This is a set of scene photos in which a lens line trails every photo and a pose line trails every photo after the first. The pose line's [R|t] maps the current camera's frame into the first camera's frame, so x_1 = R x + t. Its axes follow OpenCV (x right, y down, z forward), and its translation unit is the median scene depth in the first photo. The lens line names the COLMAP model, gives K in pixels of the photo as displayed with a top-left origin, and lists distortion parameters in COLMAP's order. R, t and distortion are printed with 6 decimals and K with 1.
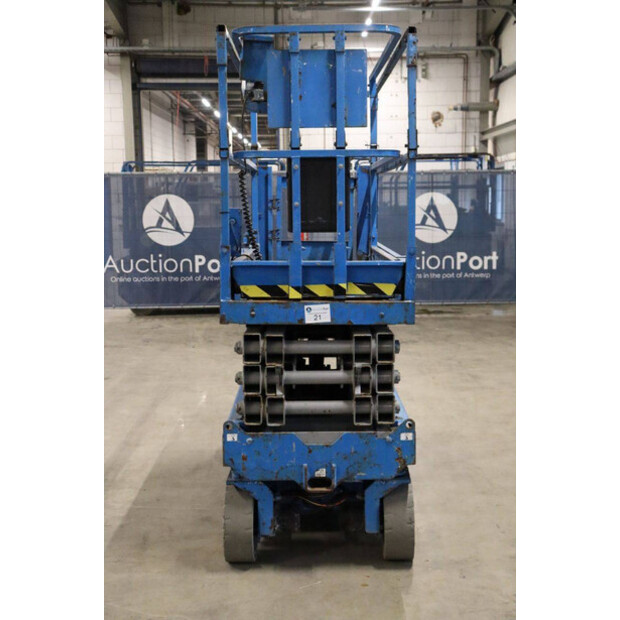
lens RADIAL K [[937.1, 0, 314.4], [0, 937.1, 304.1], [0, 0, 1]] dist [0.119124, 0.000000]
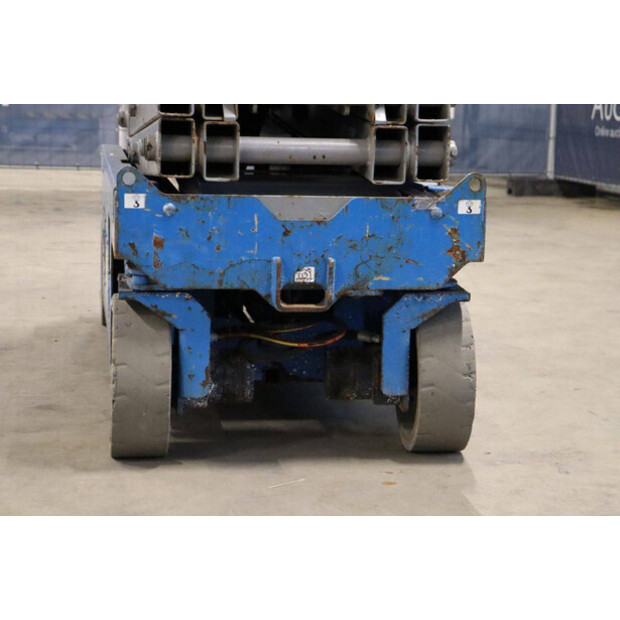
lens RADIAL K [[1482.9, 0, 314.0], [0, 1482.9, 303.4], [0, 0, 1]] dist [0.421950, 0.000000]
pose [[0.989185, 0.010841, 0.146272, -0.108865], [-0.015427, 0.999423, 0.030255, 0.170695], [-0.145860, -0.032184, 0.988782, 0.188221]]
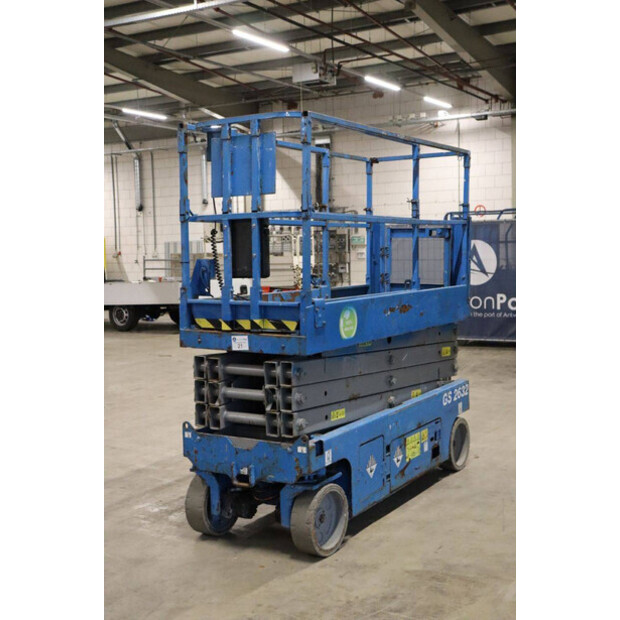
lens RADIAL K [[851.4, 0, 311.9], [0, 851.4, 313.4], [0, 0, 1]] dist [0.073714, 0.000000]
pose [[0.847094, 0.033025, -0.530416, 0.677904], [-0.046607, 0.998838, -0.012244, -0.019464], [0.529395, 0.035093, 0.847649, 0.082660]]
